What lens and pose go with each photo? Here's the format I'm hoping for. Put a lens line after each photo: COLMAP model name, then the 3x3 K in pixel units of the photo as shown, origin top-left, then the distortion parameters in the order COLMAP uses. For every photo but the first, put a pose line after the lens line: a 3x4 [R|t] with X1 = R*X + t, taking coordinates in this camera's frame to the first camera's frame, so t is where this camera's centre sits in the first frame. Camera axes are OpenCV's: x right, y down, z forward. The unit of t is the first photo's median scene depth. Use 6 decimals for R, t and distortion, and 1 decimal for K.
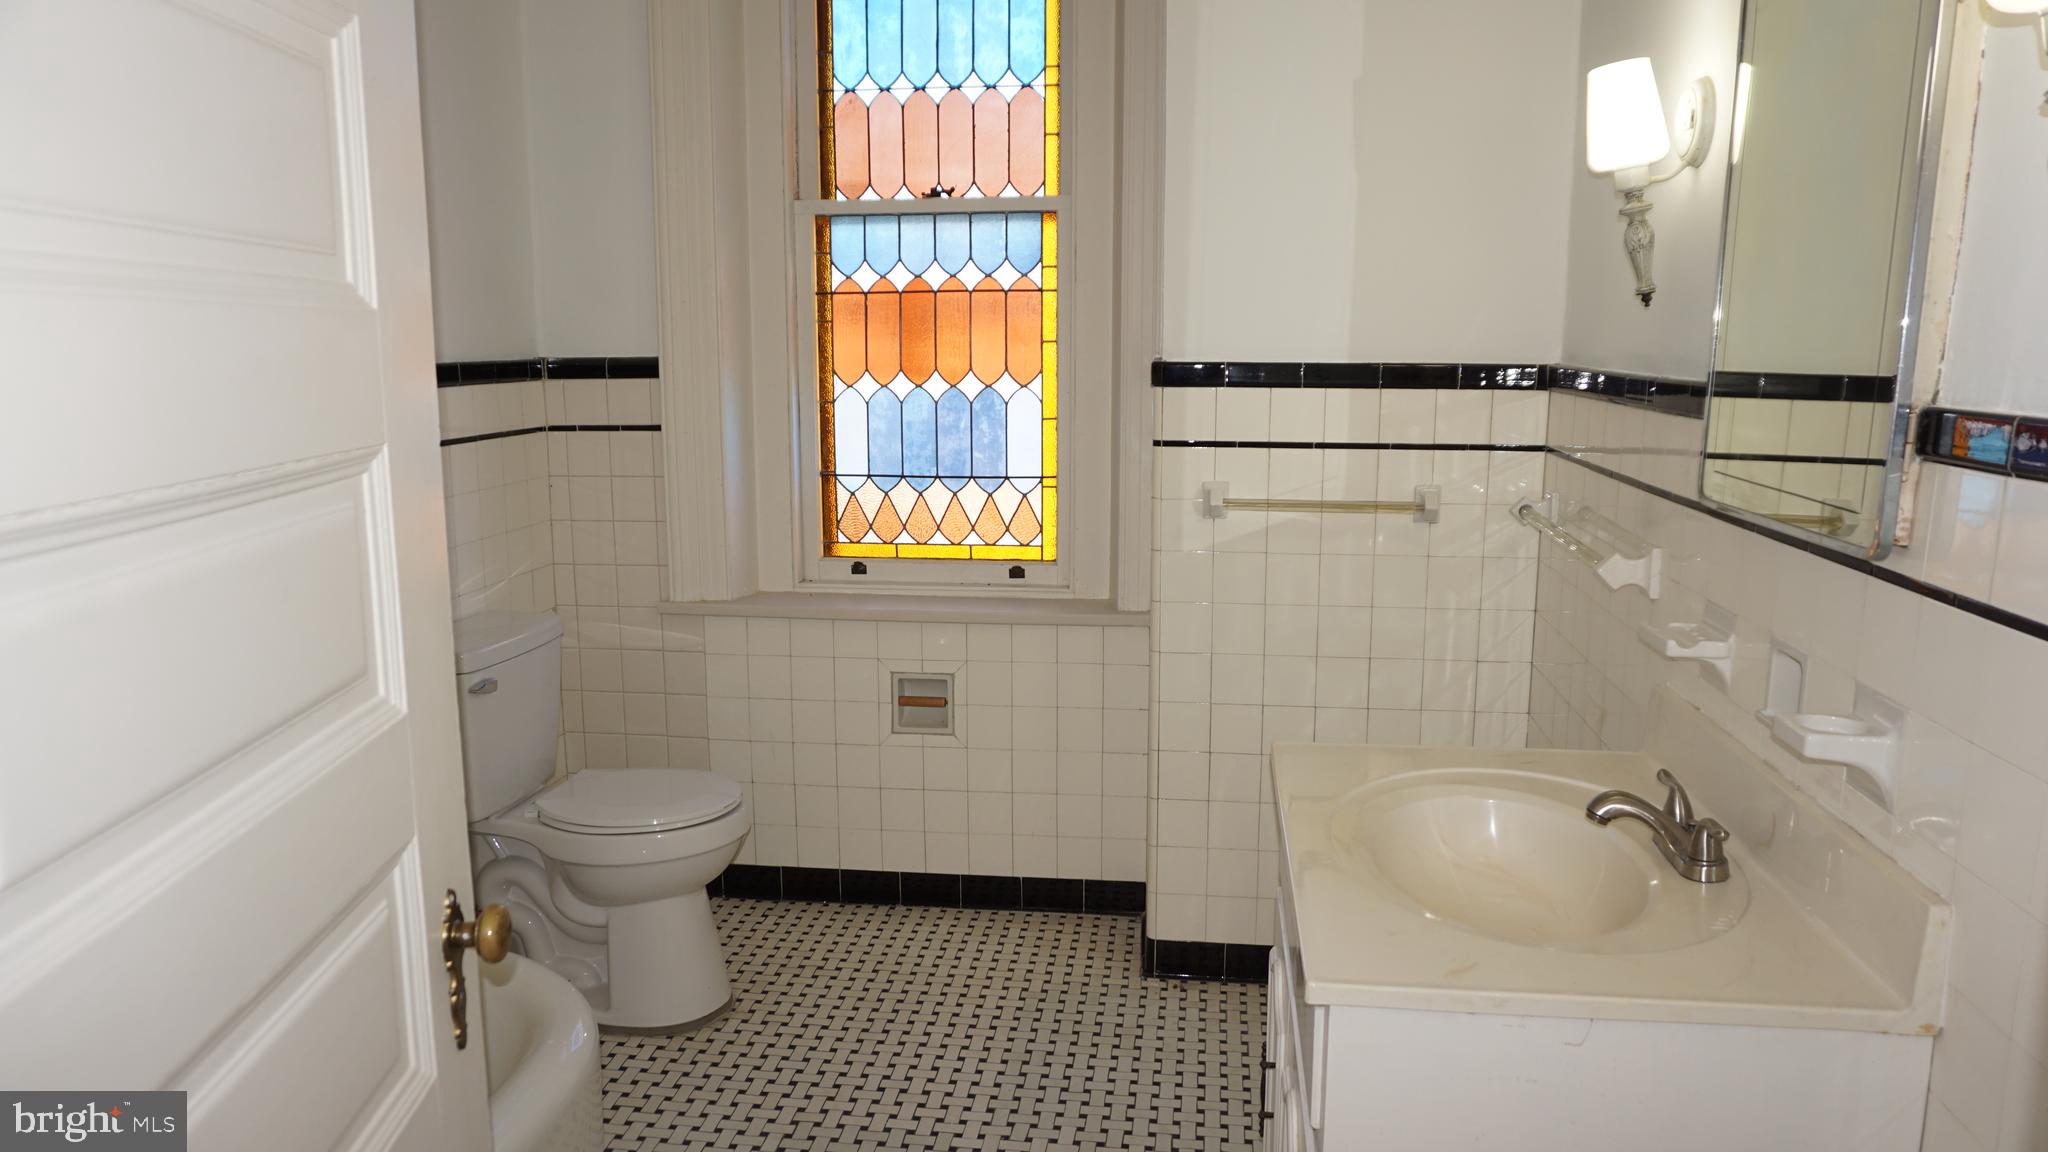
lens RADIAL K [[1370.3, 0, 1022.6], [0, 1370.3, 574.3], [0, 0, 1]] dist [-0.044766, 0.030784]
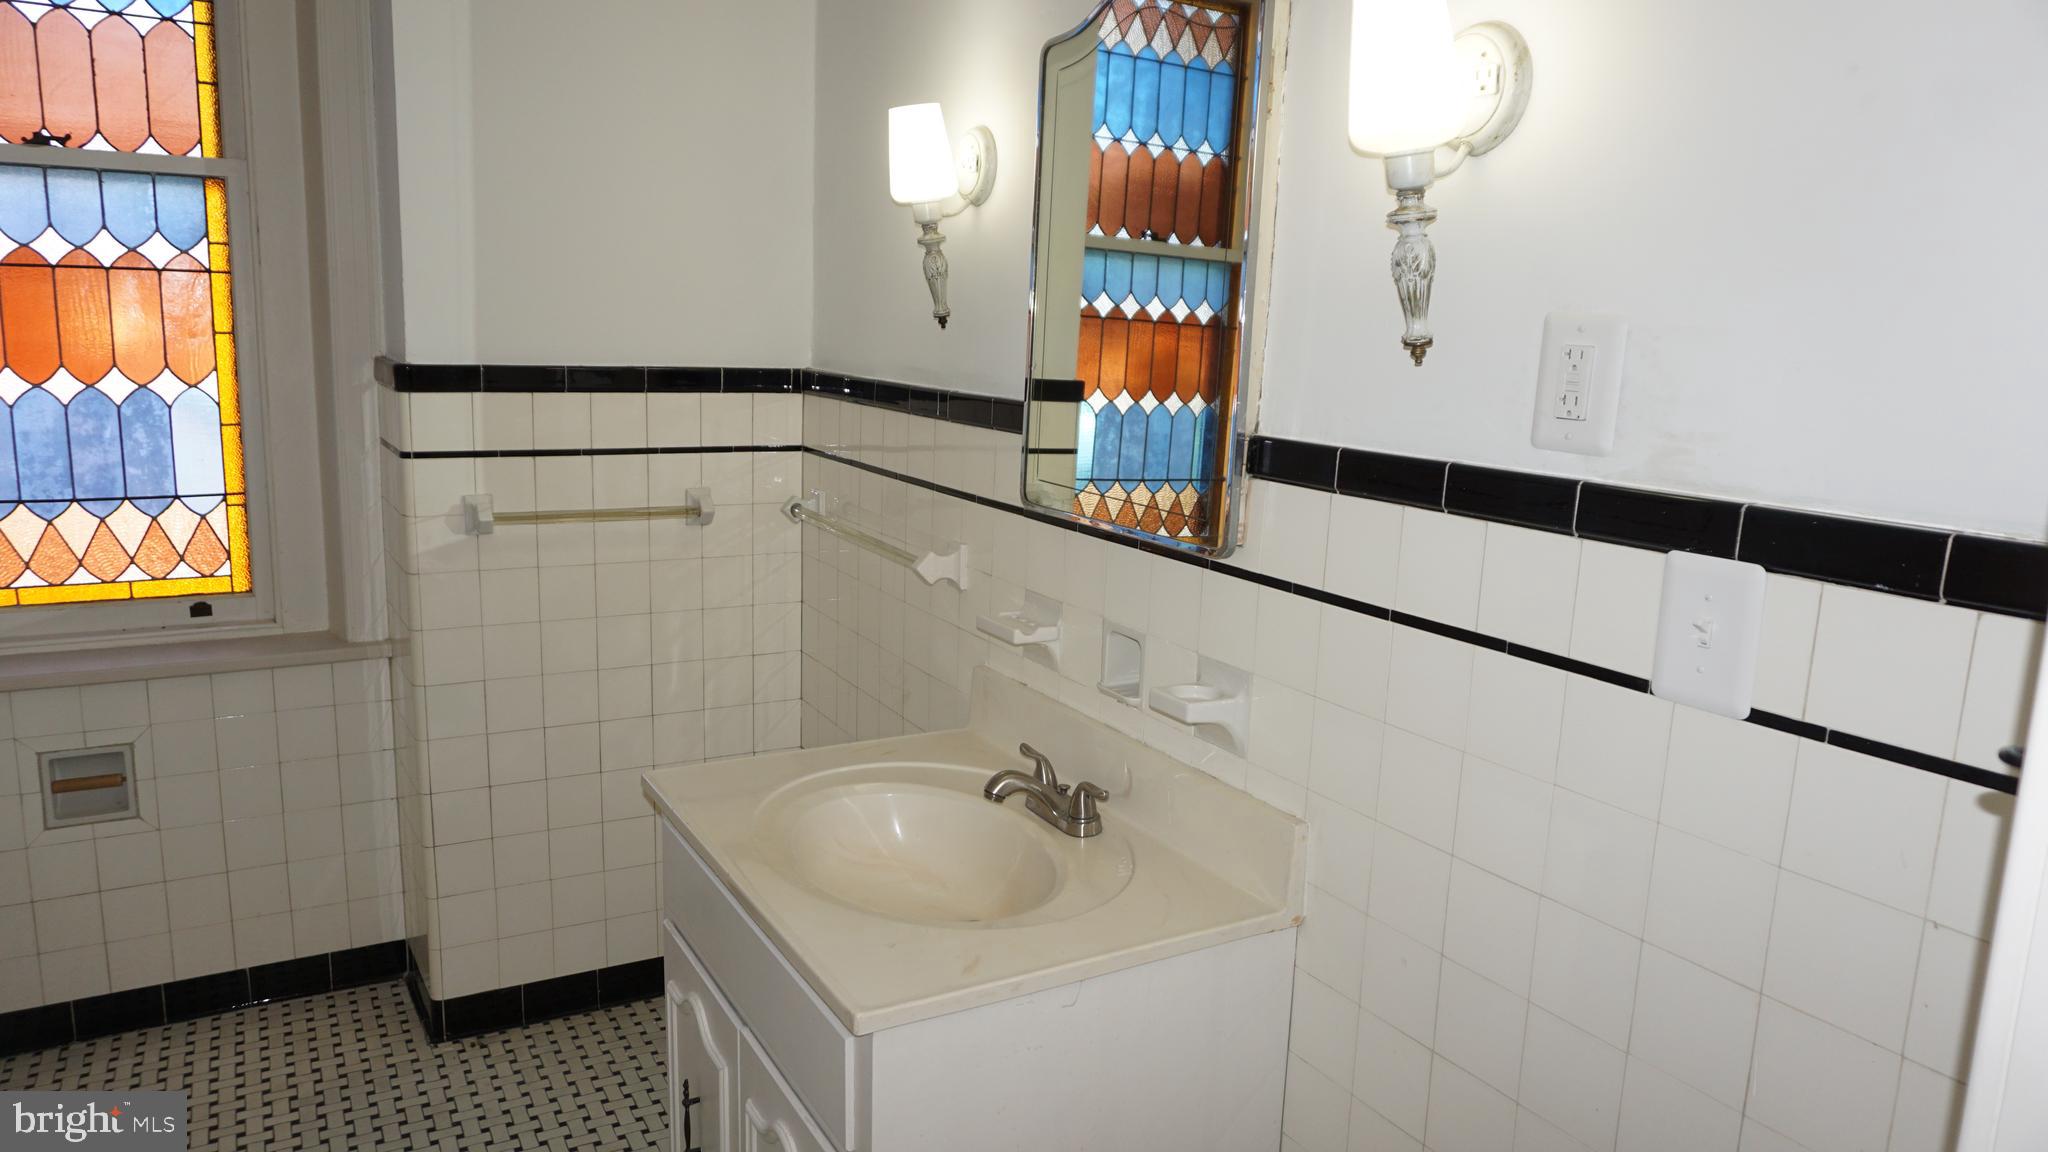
lens RADIAL K [[1370.3, 0, 1026.5], [0, 1370.3, 578.4], [0, 0, 1]] dist [-0.044766, 0.030784]
pose [[0.791478, -0.085126, 0.605241, -0.107356], [0.070604, 0.996358, 0.047807, -0.025225], [-0.607107, 0.004895, 0.794605, 0.042859]]
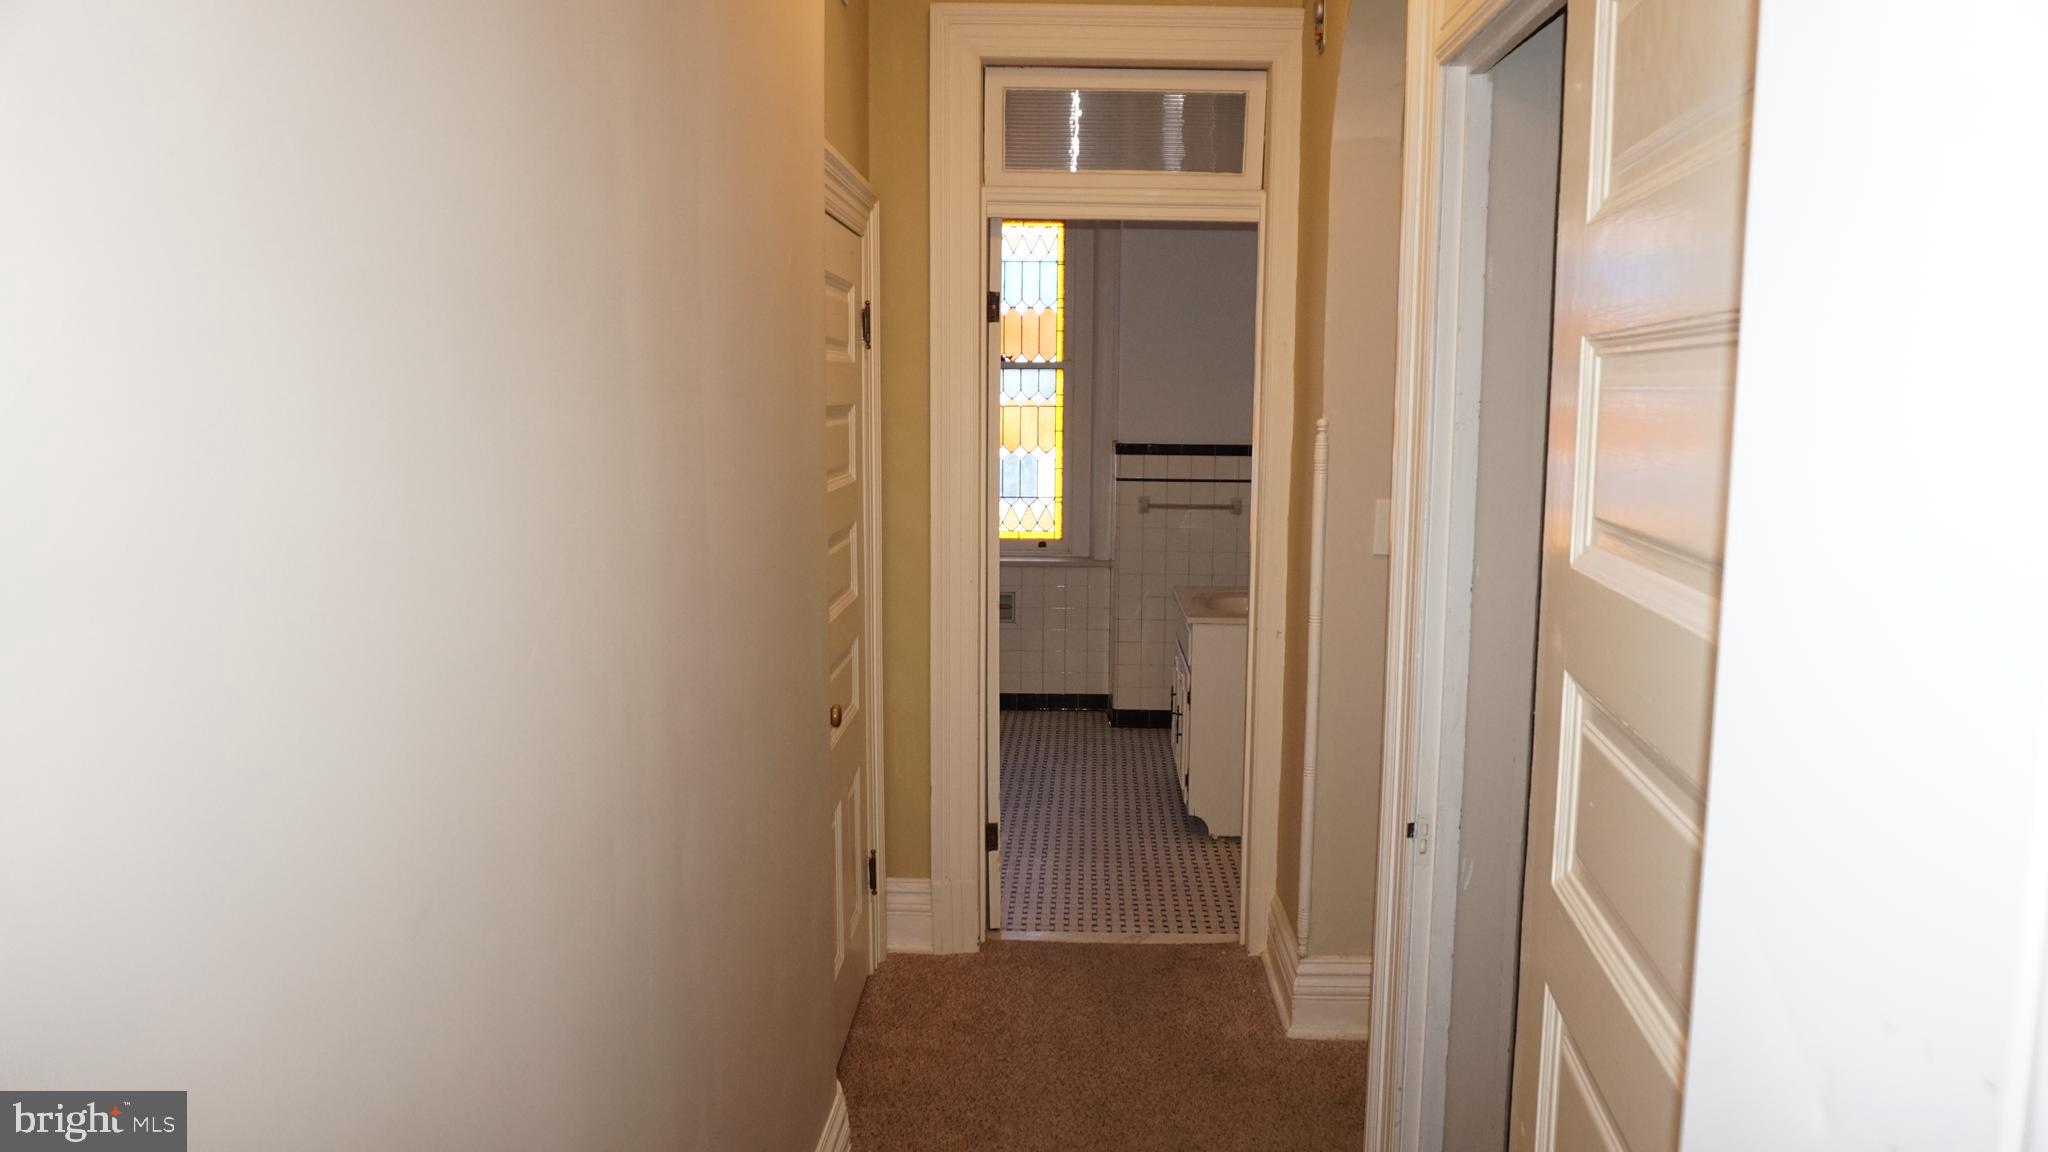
lens RADIAL K [[1370.3, 0, 1029.1], [0, 1370.3, 557.0], [0, 0, 1]] dist [-0.044766, 0.030784]
pose [[0.995564, -0.001452, 0.094080, -0.221541], [0.006476, 0.998567, -0.053117, 0.128116], [-0.093868, 0.053491, 0.994147, -1.037620]]
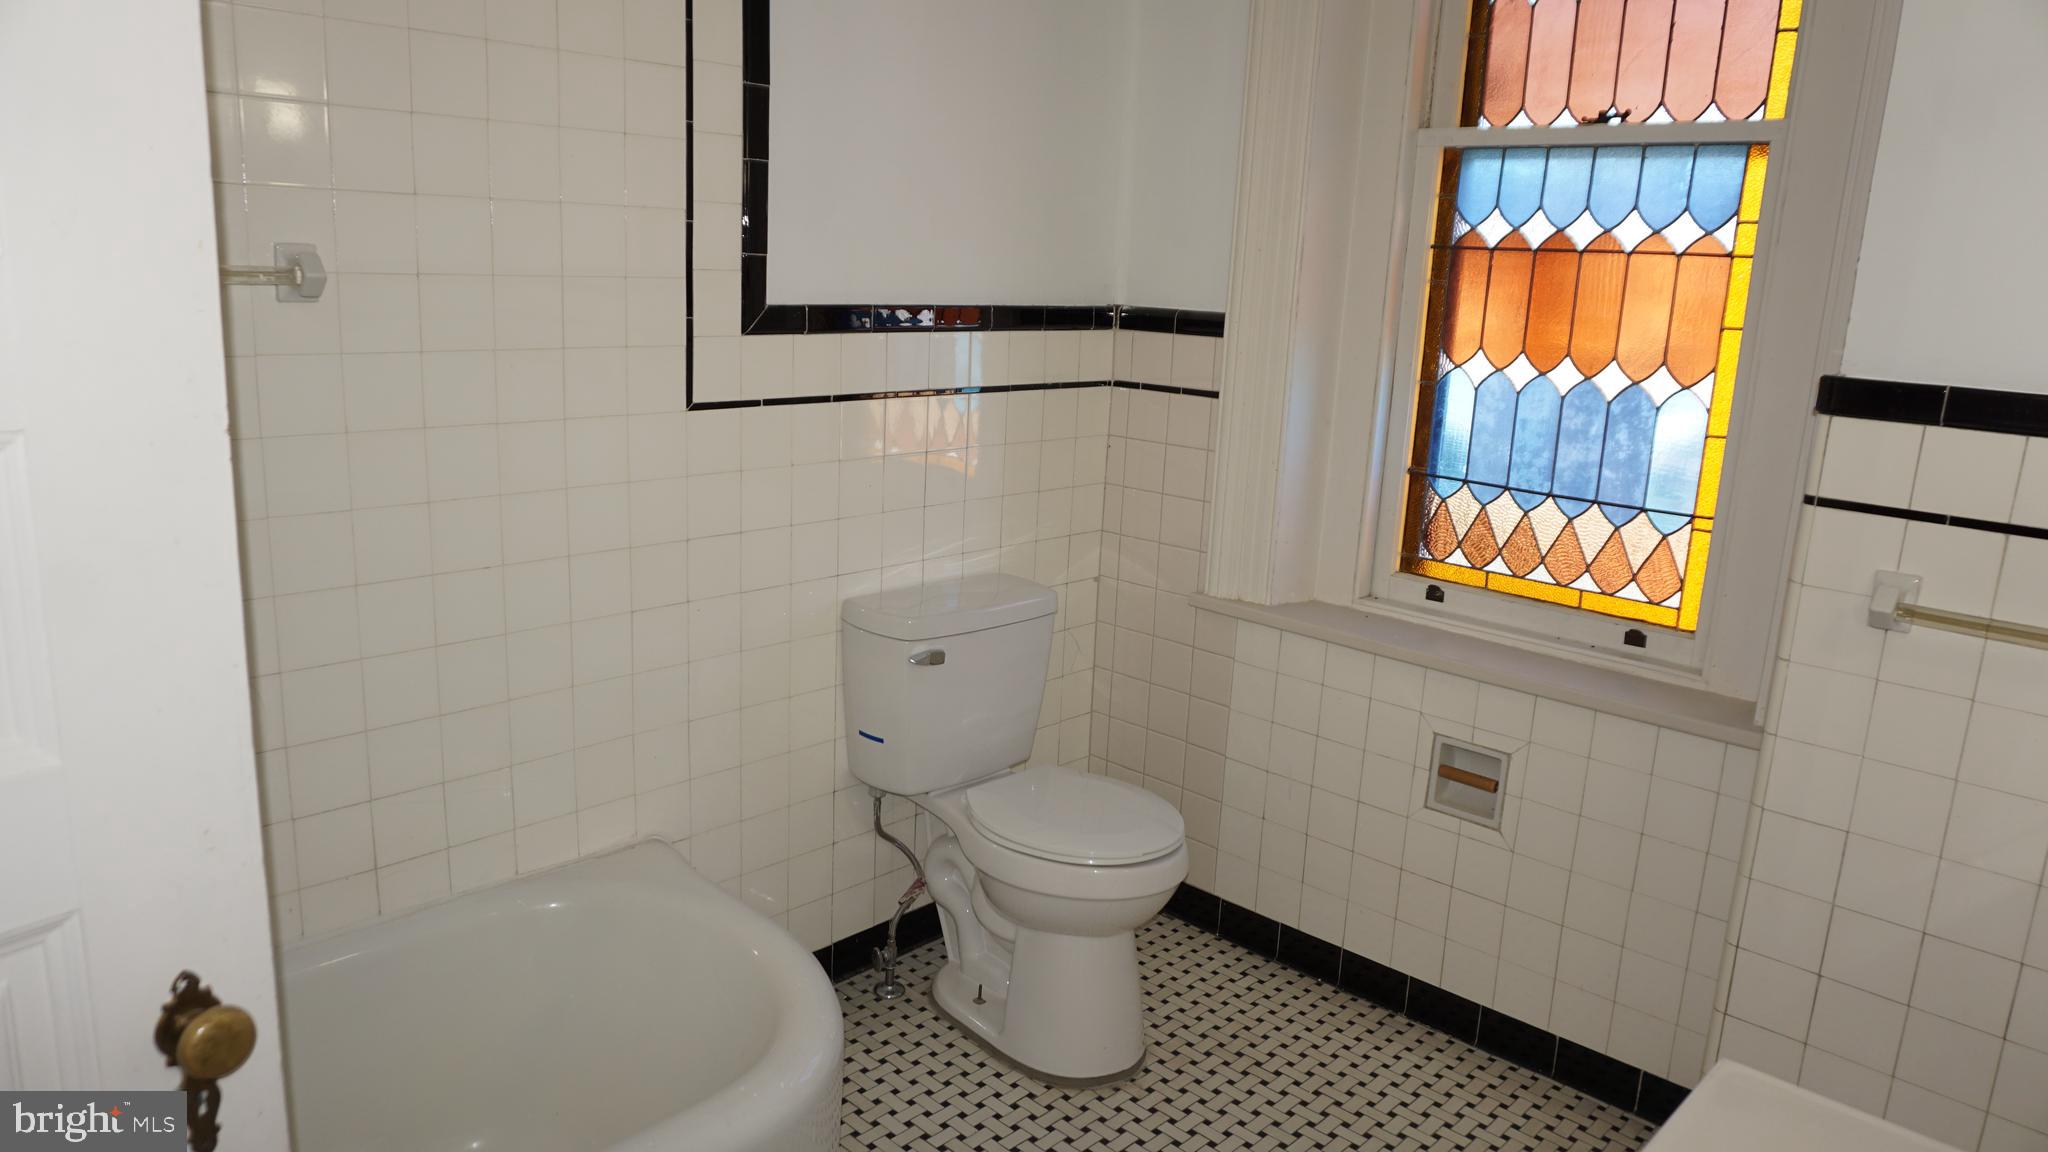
lens RADIAL K [[1370.3, 0, 1028.7], [0, 1370.3, 576.0], [0, 0, 1]] dist [-0.044766, 0.030784]
pose [[0.807421, 0.172053, -0.564331, 0.145082], [-0.146726, 0.985039, 0.090390, -0.054750], [0.571440, 0.009819, 0.820585, 0.219938]]
